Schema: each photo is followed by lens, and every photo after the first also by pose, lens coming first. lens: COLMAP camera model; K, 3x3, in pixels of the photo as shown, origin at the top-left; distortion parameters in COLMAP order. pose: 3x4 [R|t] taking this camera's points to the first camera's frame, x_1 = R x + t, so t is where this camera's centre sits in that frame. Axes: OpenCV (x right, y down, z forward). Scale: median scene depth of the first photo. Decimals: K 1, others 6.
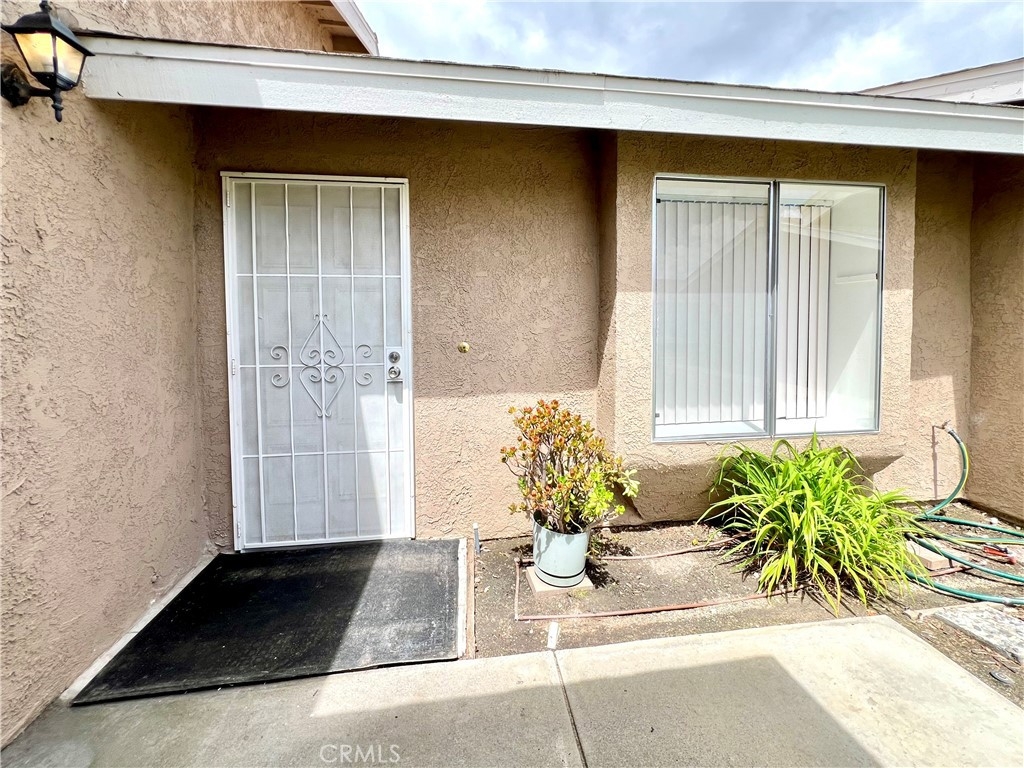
lens RADIAL K [[433.7, 0, 516.8], [0, 433.7, 340.5], [0, 0, 1]] dist [0.000671, 0.000073]
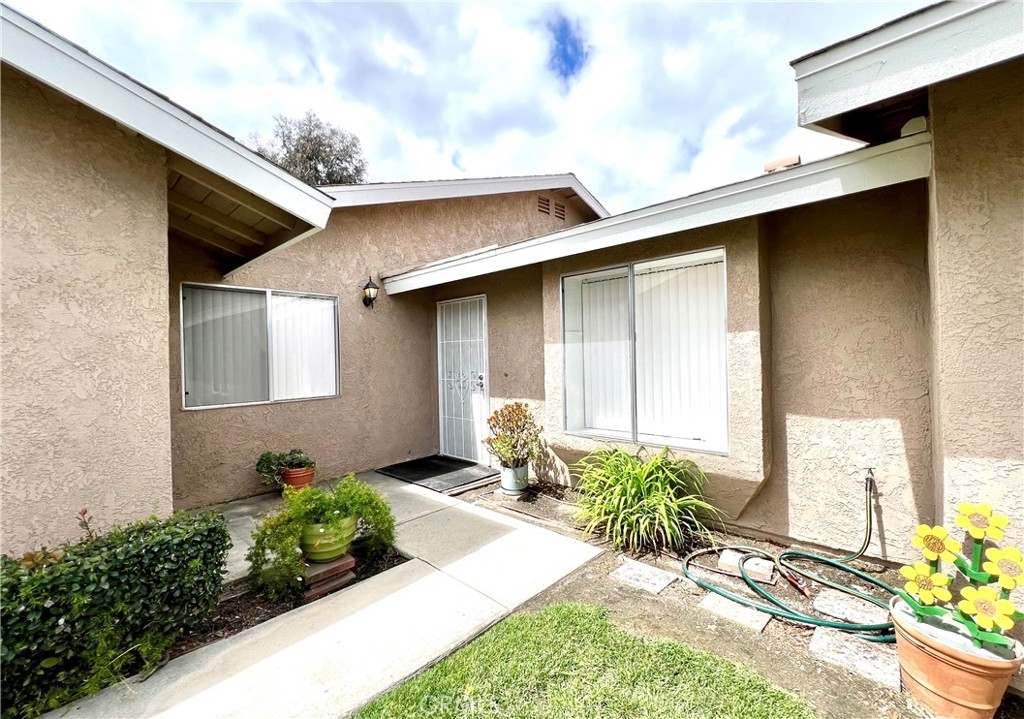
lens RADIAL K [[424.2, 0, 512.0], [0, 424.2, 359.5], [0, 0, 1]] dist [0.000073, 0.000093]
pose [[0.623118, -0.001945, -0.782125, 1.488047], [-0.015772, 0.999762, -0.015053, -0.022106], [0.781969, 0.021716, 0.622940, -0.187775]]
